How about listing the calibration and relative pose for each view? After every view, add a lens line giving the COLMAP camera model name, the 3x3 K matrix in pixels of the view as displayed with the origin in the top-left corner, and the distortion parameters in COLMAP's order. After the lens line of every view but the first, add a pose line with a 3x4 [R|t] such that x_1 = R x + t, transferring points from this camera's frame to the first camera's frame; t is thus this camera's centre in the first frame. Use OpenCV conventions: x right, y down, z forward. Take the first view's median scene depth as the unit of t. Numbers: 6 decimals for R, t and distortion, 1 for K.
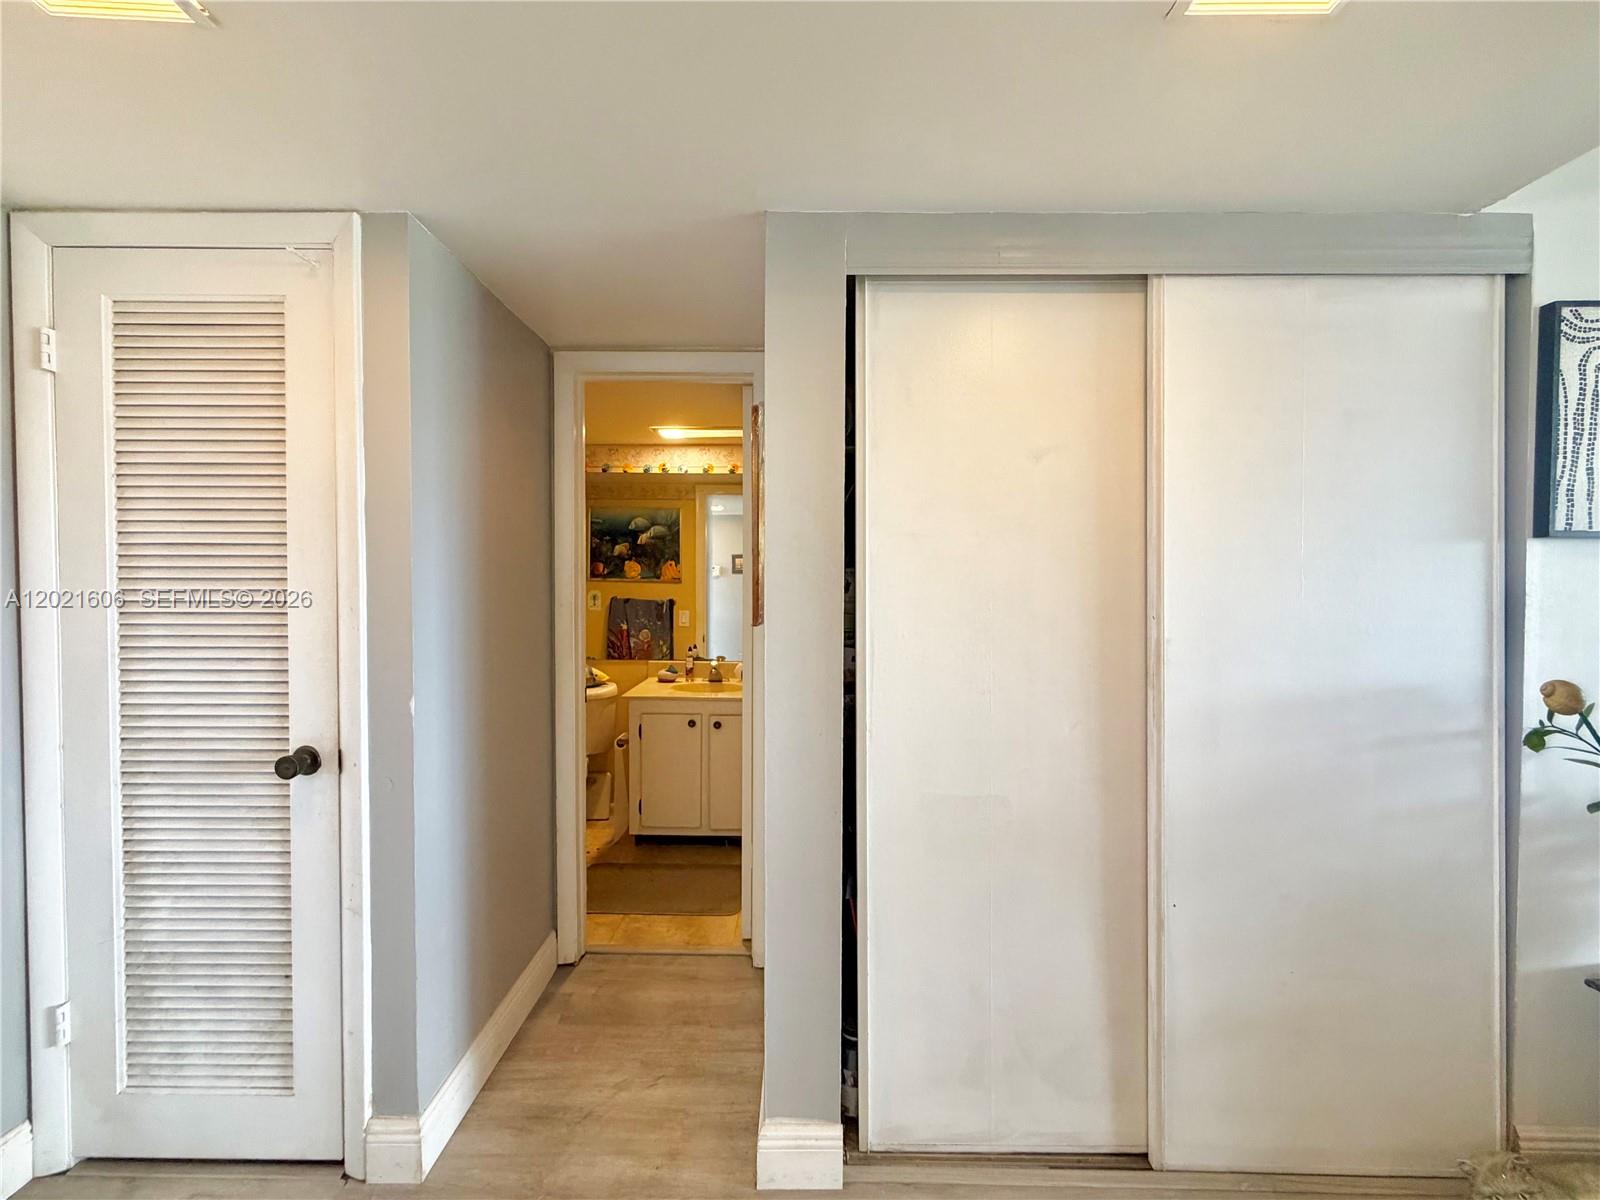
lens RADIAL K [[637.8, 0, 802.5], [0, 637.8, 599.8], [0, 0, 1]] dist [0.000530, 0.000148]
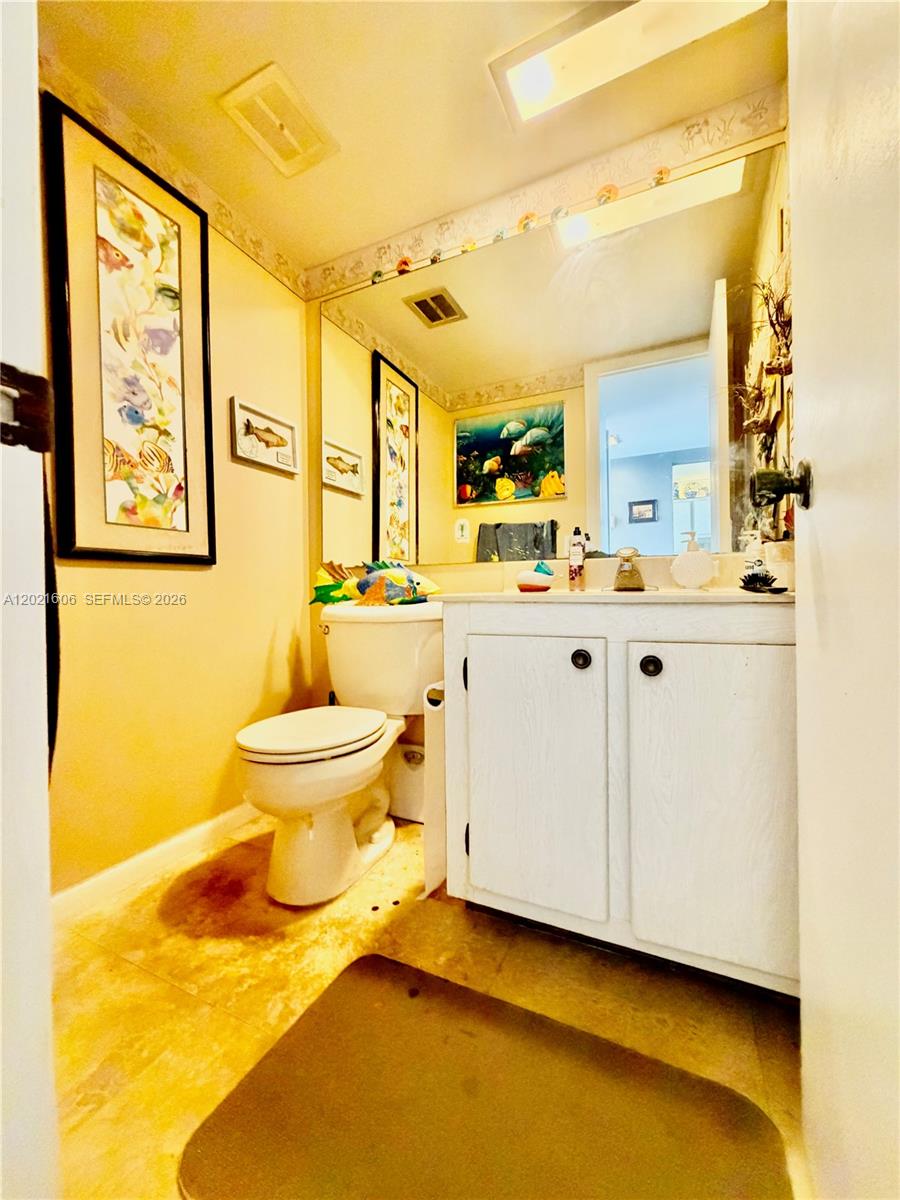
lens RADIAL K [[478.4, 0, 452.3], [0, 478.4, 601.1], [0, 0, 1]] dist [0.000530, 0.000148]
pose [[0.905122, -0.013859, -0.424926, -0.073617], [0.011229, 0.999899, -0.008693, 0.098384], [0.425003, 0.003096, 0.905186, 0.430516]]
